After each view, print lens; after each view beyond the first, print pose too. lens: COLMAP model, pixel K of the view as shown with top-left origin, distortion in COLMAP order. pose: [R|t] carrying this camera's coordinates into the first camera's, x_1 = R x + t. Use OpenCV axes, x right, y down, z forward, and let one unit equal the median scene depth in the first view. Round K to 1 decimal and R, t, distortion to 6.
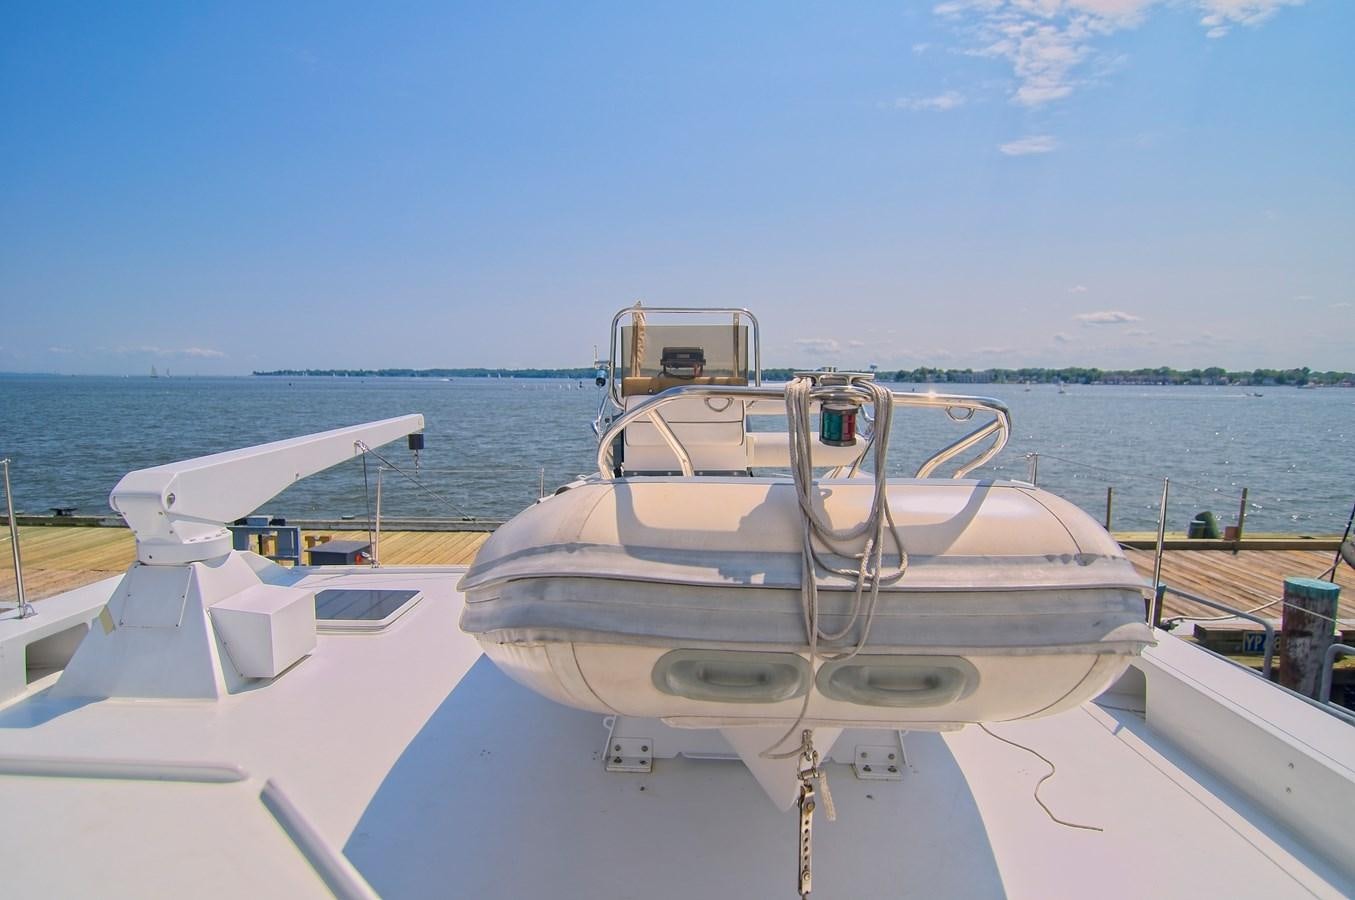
lens RADIAL K [[756.5, 0, 680.8], [0, 756.5, 456.5], [0, 0, 1]] dist [-0.017259, 0.000886]
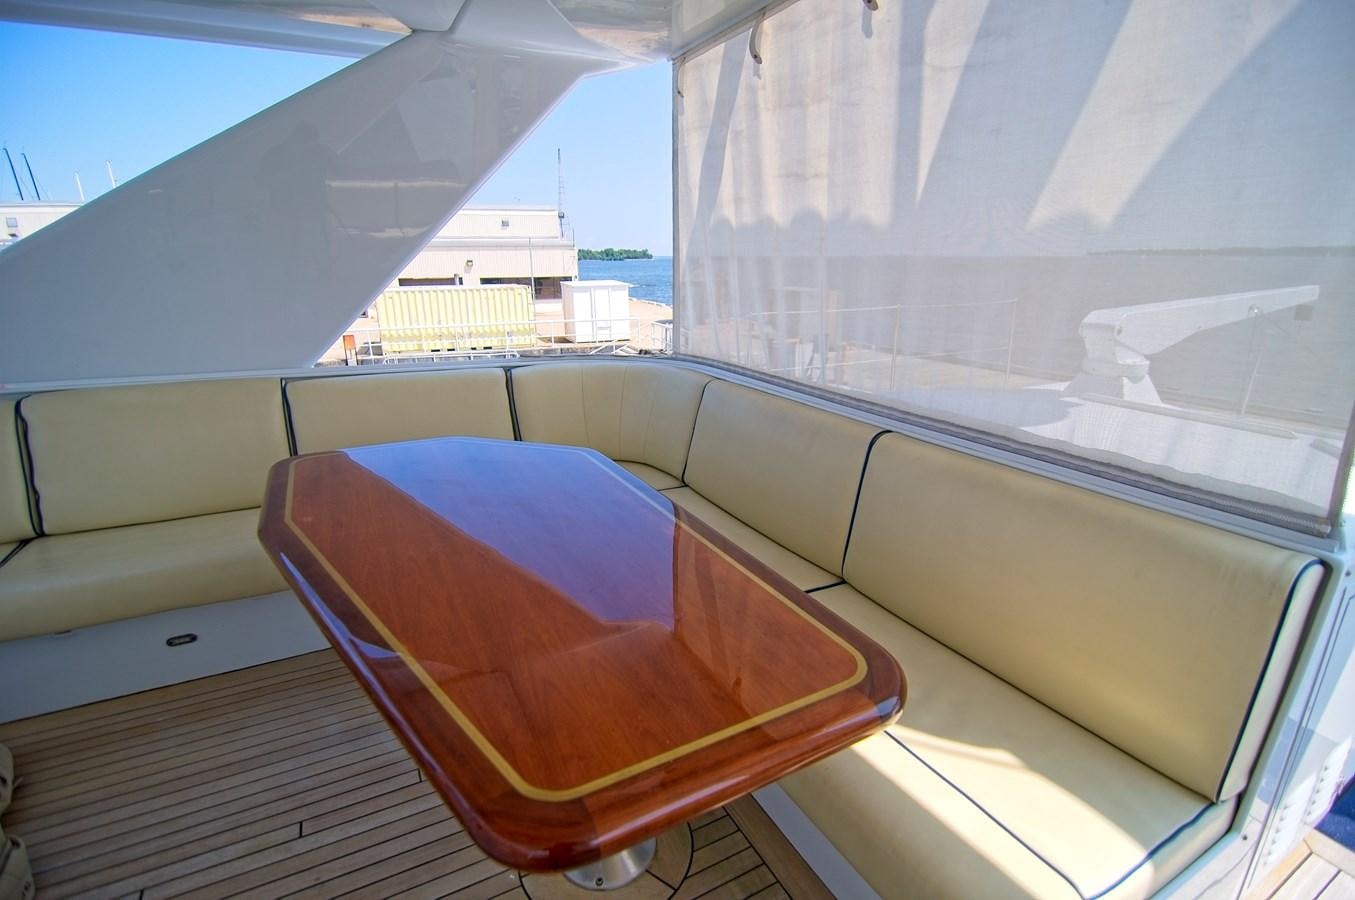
lens RADIAL K [[651.7, 0, 678.8], [0, 651.7, 456.7], [0, 0, 1]] dist [-0.009521, -0.009885]
pose [[0.497607, 0.241782, -0.833024, 0.012508], [-0.077829, 0.968938, 0.234740, 0.063711], [0.863904, -0.051974, 0.500968, -0.399390]]
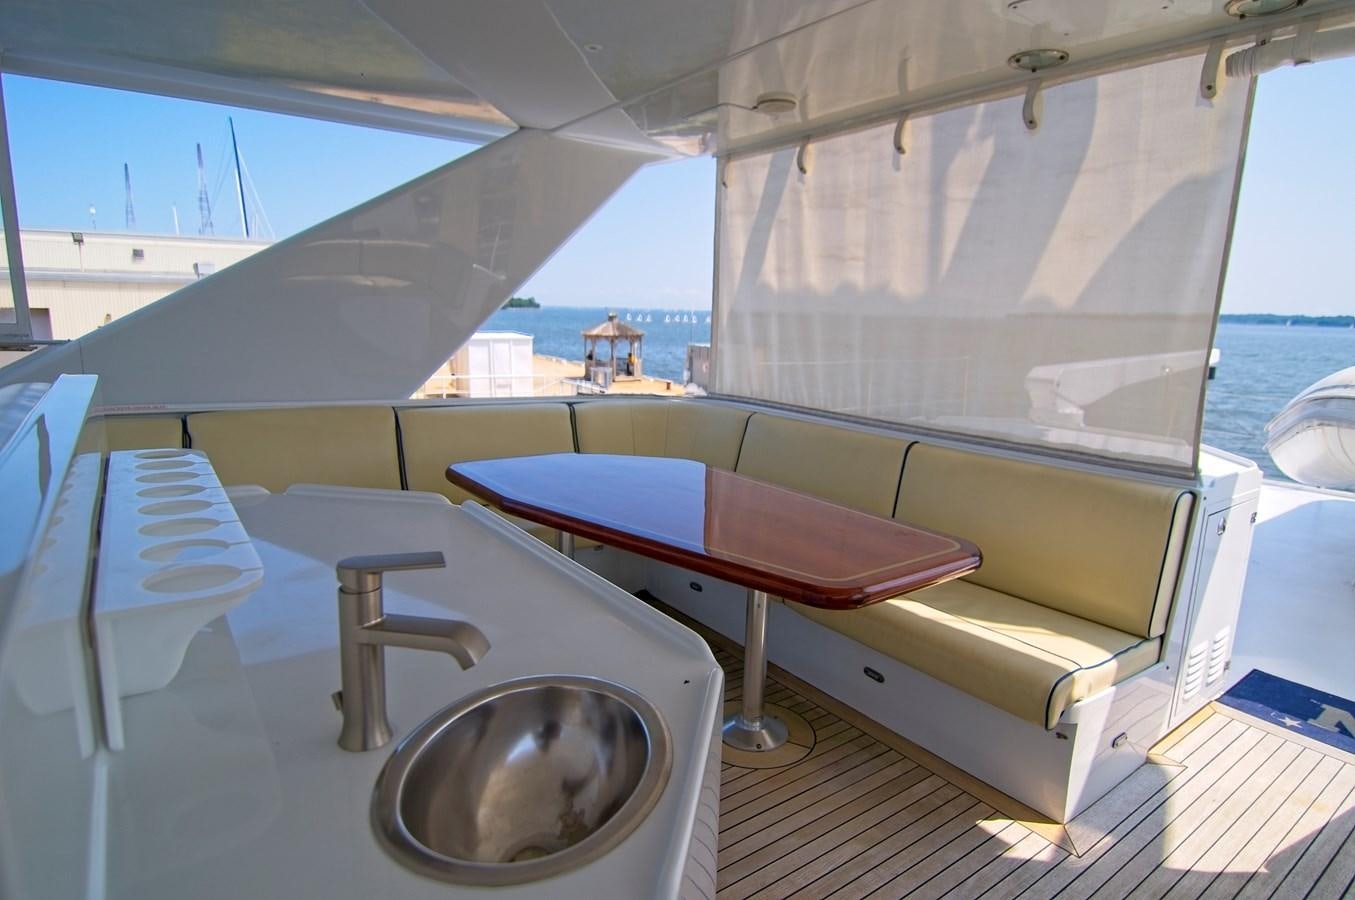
lens RADIAL K [[756.5, 0, 680.8], [0, 756.5, 456.5], [0, 0, 1]] dist [-0.017259, 0.000886]
pose [[0.610766, 0.153390, -0.776812, 0.152065], [-0.096487, 0.988163, 0.119261, 0.096037], [0.785910, 0.002111, 0.618337, -0.725016]]
